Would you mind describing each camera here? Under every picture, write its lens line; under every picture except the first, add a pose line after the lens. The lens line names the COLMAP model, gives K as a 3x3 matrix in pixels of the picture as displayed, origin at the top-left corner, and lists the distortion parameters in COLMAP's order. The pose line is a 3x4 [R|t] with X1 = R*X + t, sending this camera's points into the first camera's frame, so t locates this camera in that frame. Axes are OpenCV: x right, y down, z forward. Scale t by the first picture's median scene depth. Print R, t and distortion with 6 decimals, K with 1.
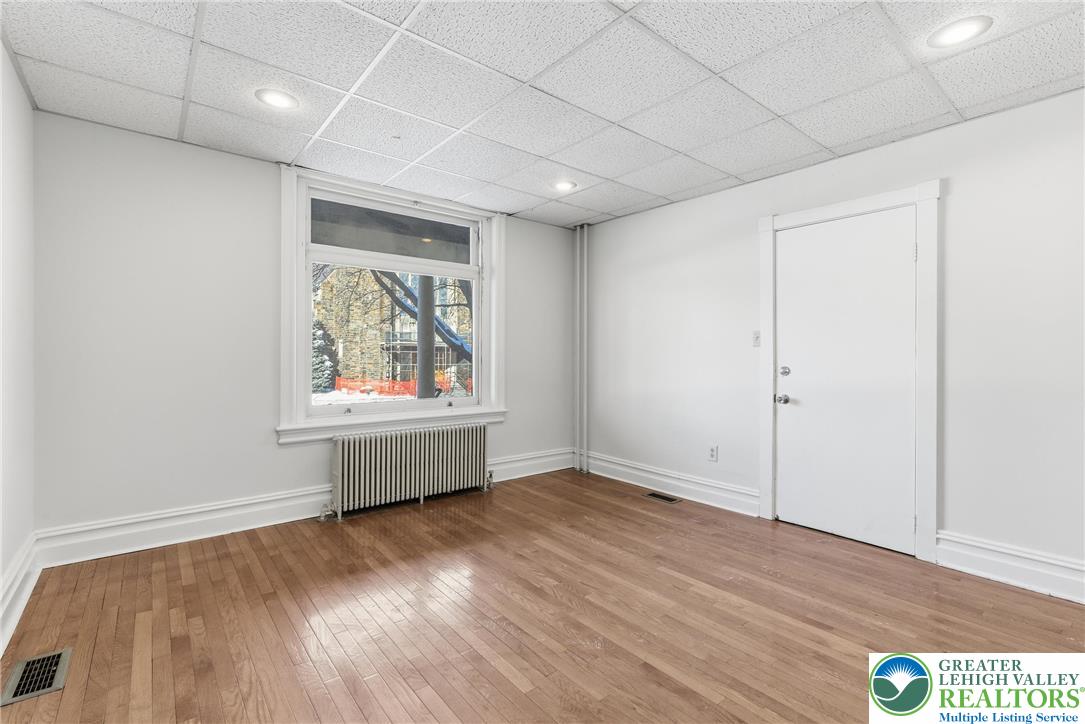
lens RADIAL K [[490.6, 0, 544.6], [0, 490.6, 356.1], [0, 0, 1]] dist [-0.002175, -0.000215]
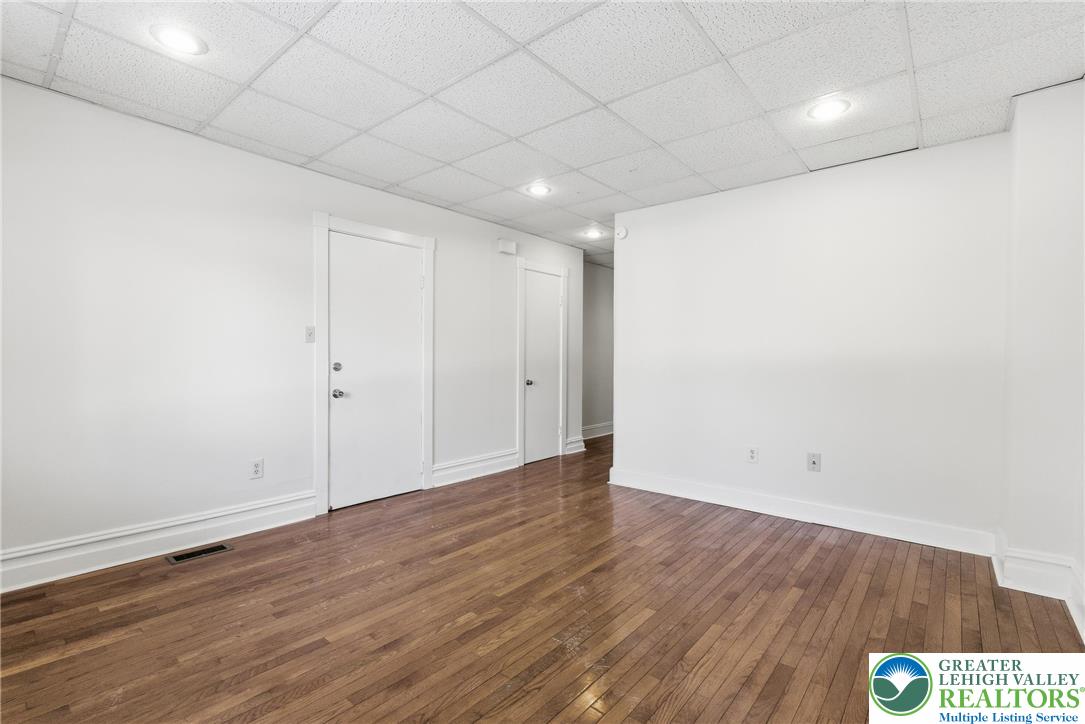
lens RADIAL K [[490.6, 0, 544.6], [0, 490.6, 356.1], [0, 0, 1]] dist [-0.002175, -0.000215]
pose [[-0.175855, -0.011027, 0.984354, -0.630525], [-0.009663, 0.999908, 0.009475, -0.006437], [-0.984369, -0.007846, -0.175946, 0.752670]]
